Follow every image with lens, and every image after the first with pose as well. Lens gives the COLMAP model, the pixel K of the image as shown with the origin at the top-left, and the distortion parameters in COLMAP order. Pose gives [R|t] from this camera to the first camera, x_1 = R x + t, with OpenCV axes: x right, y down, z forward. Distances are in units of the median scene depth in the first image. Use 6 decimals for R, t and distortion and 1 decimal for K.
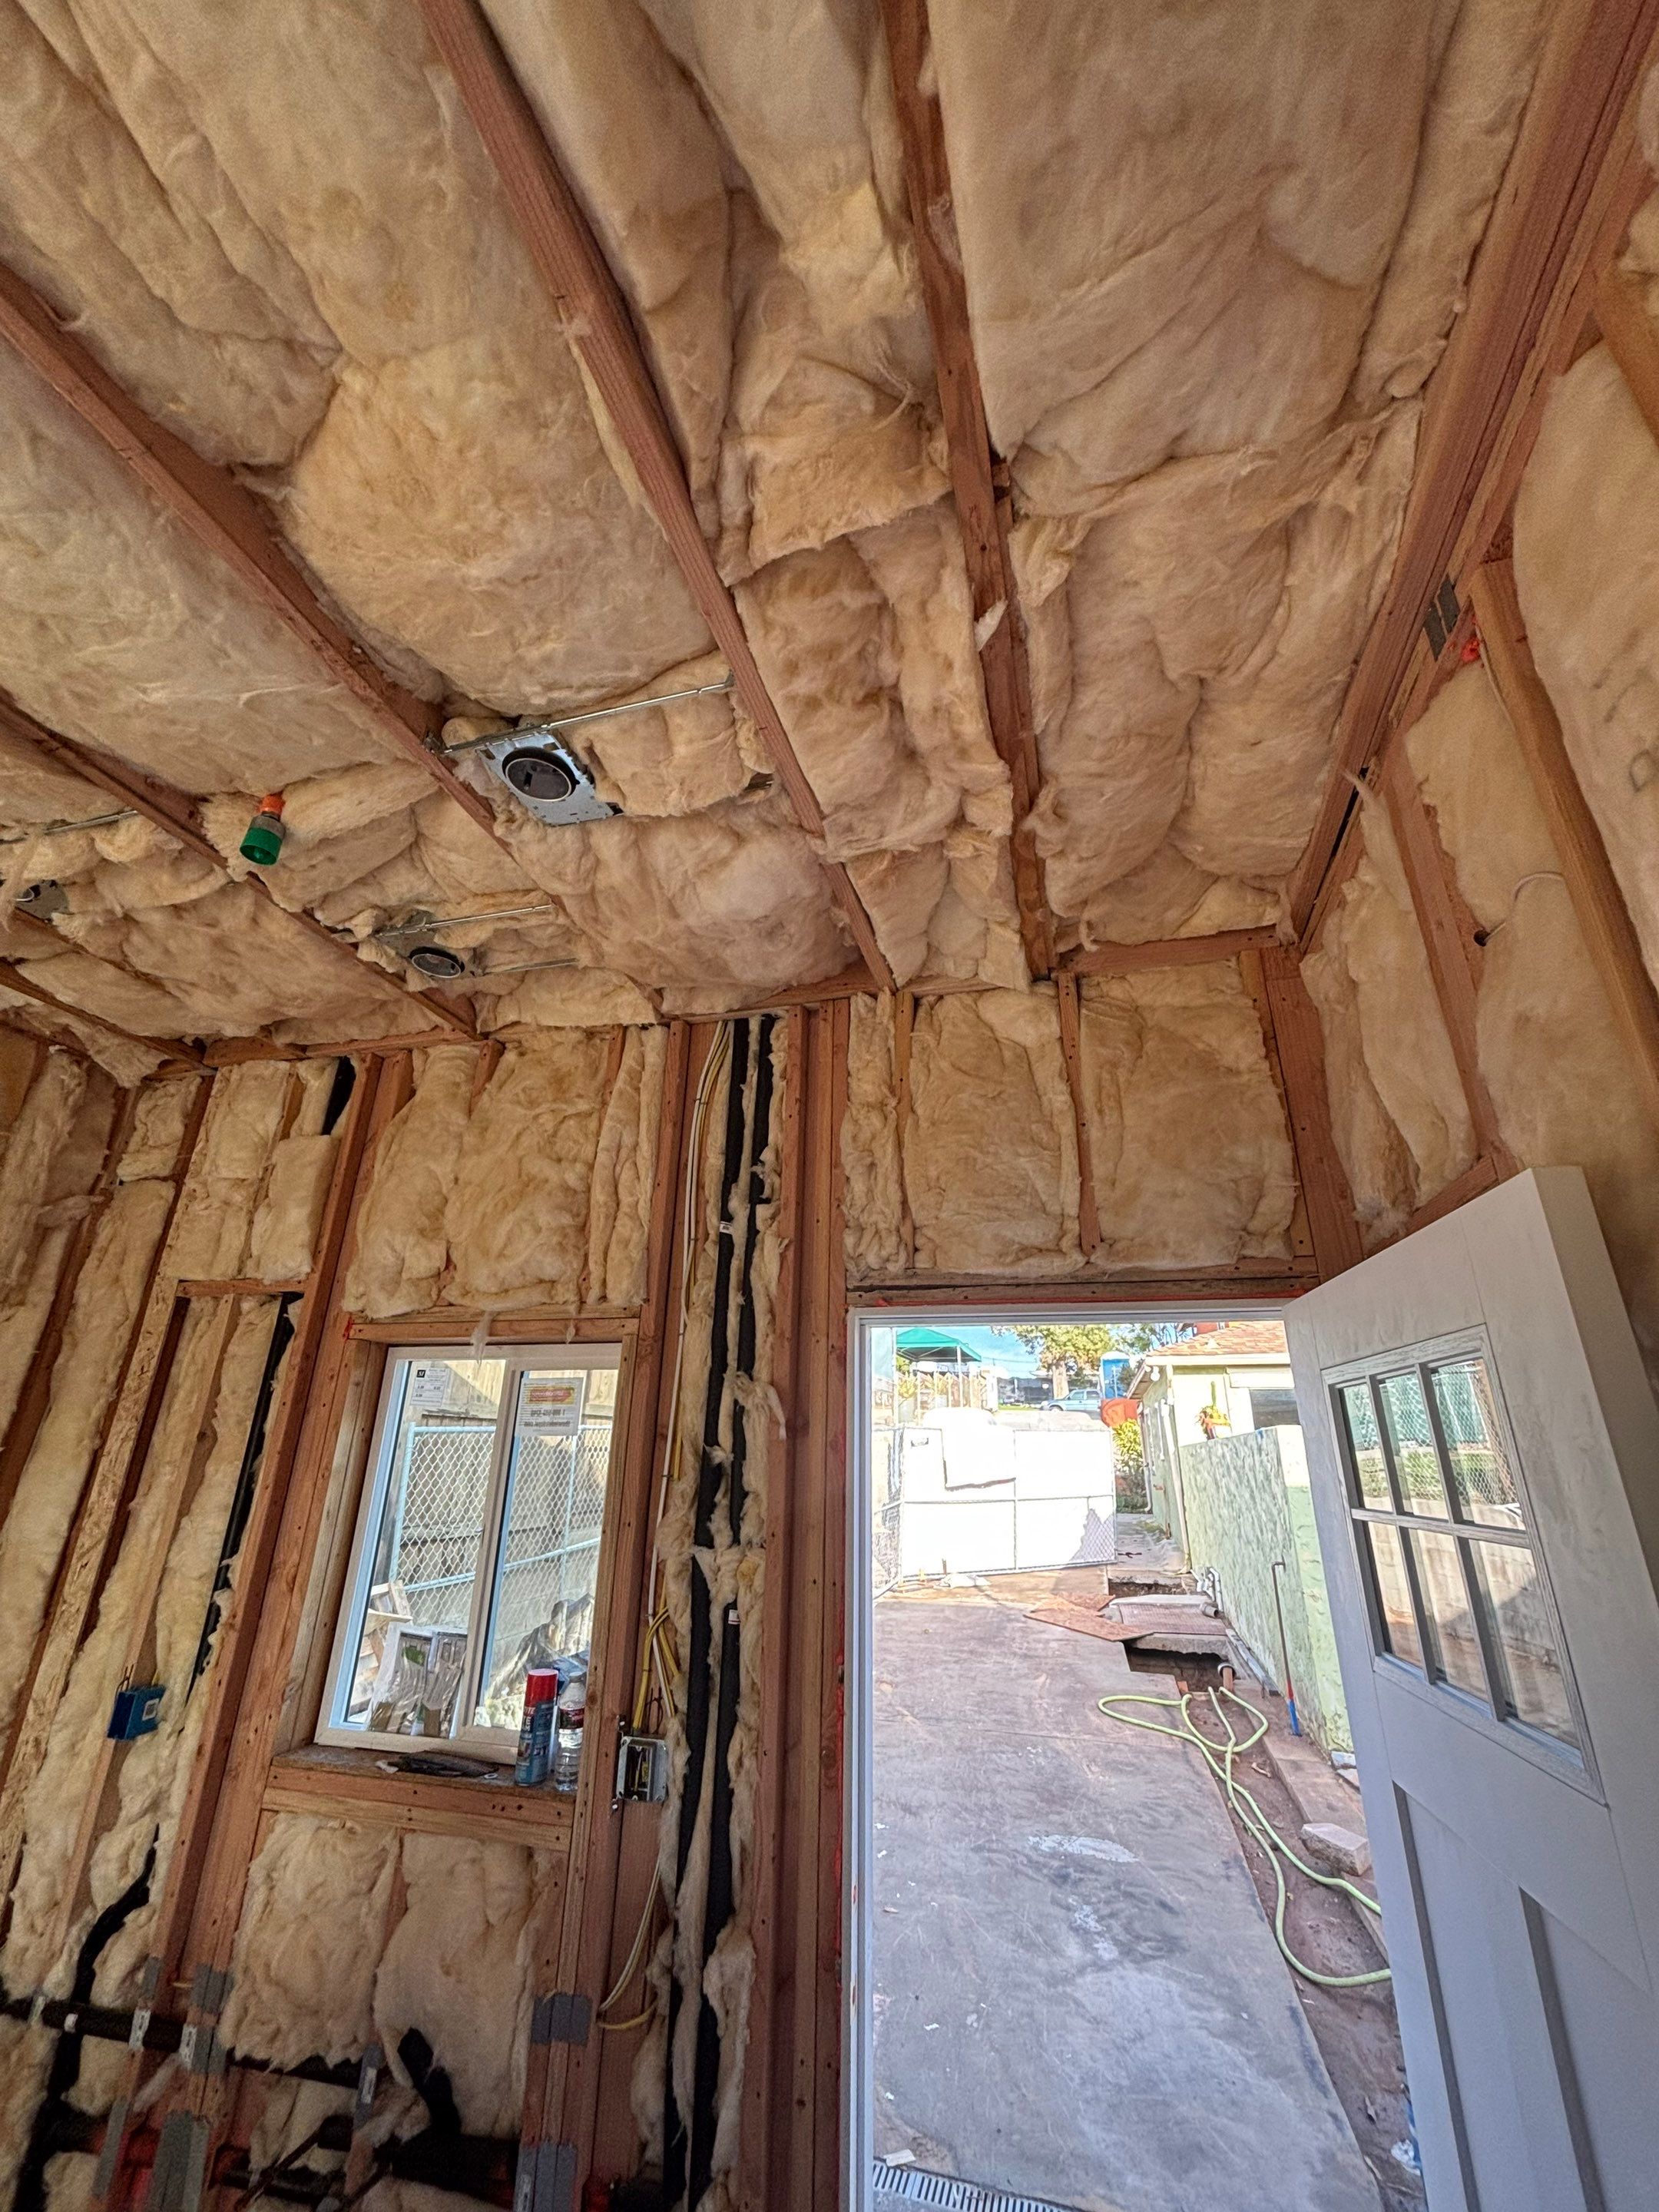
lens RADIAL K [[900.7, 0, 829.0], [0, 900.7, 1108.2], [0, 0, 1]] dist [-0.003121, 0.000657]
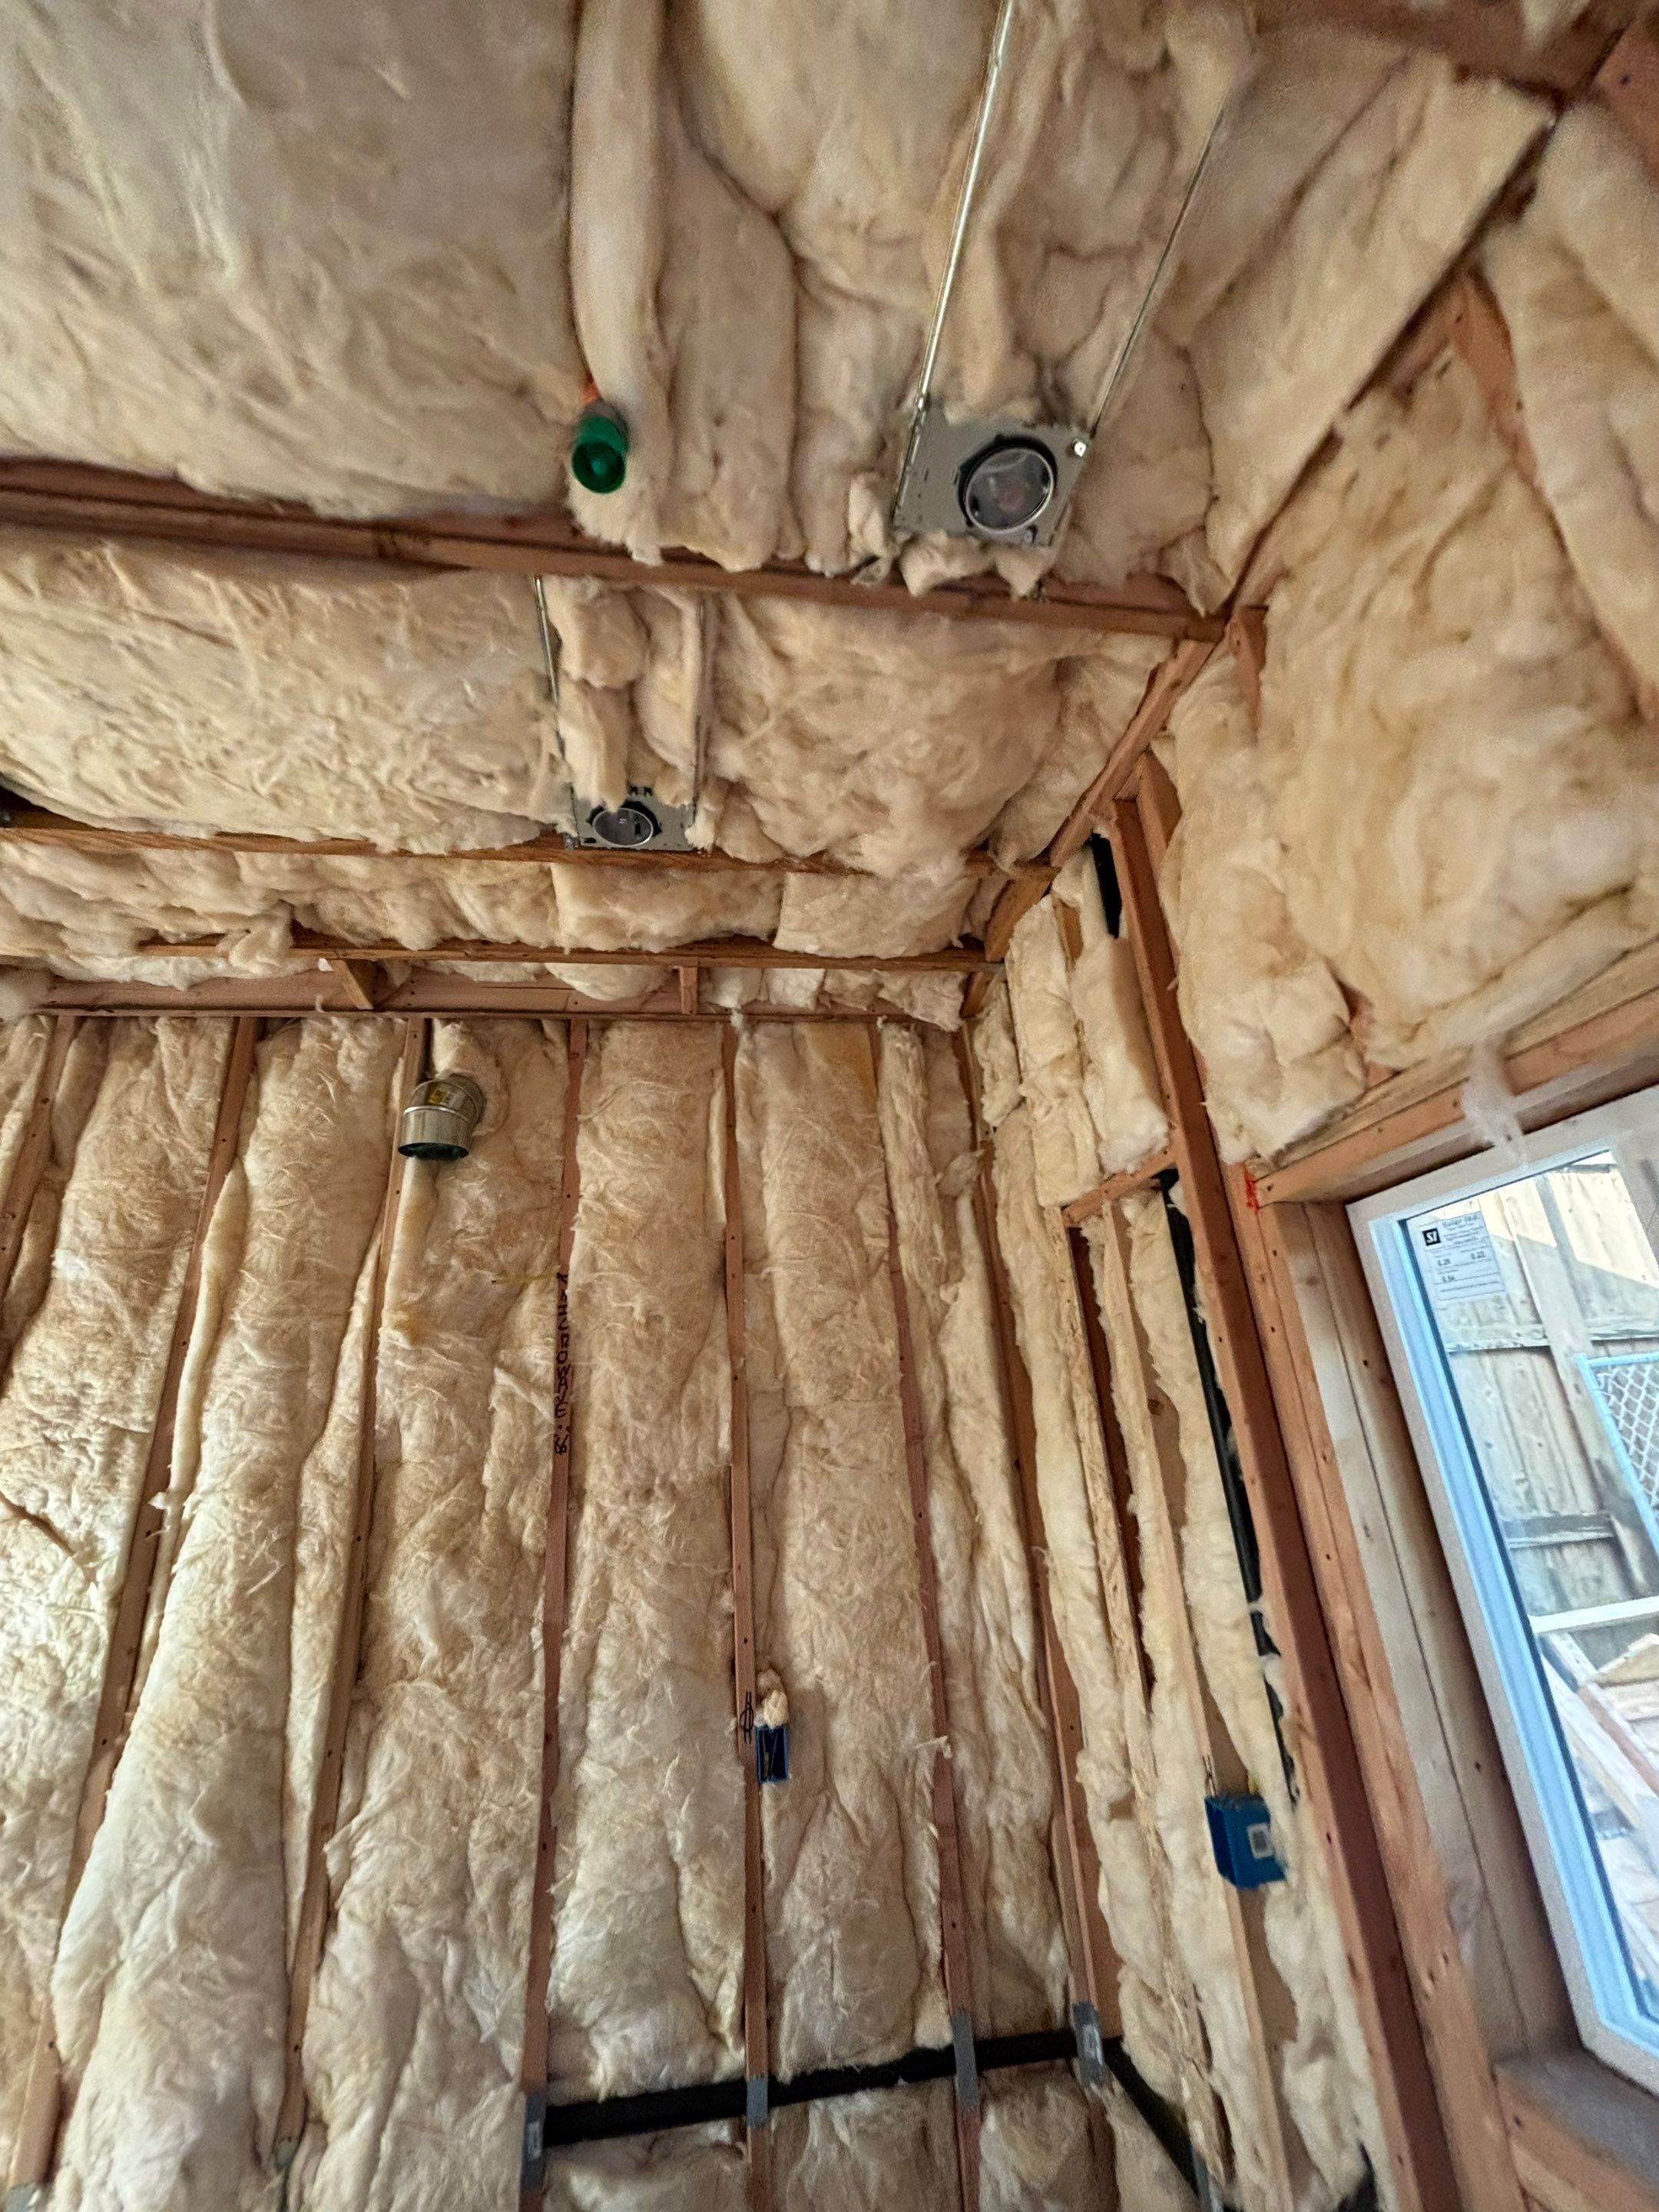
lens RADIAL K [[900.7, 0, 829.0], [0, 900.7, 1108.2], [0, 0, 1]] dist [-0.003121, 0.000657]
pose [[0.422910, -0.373068, -0.825813, -0.168708], [0.400095, 0.894557, -0.199229, 0.205235], [0.813062, -0.246148, 0.527580, 0.510551]]
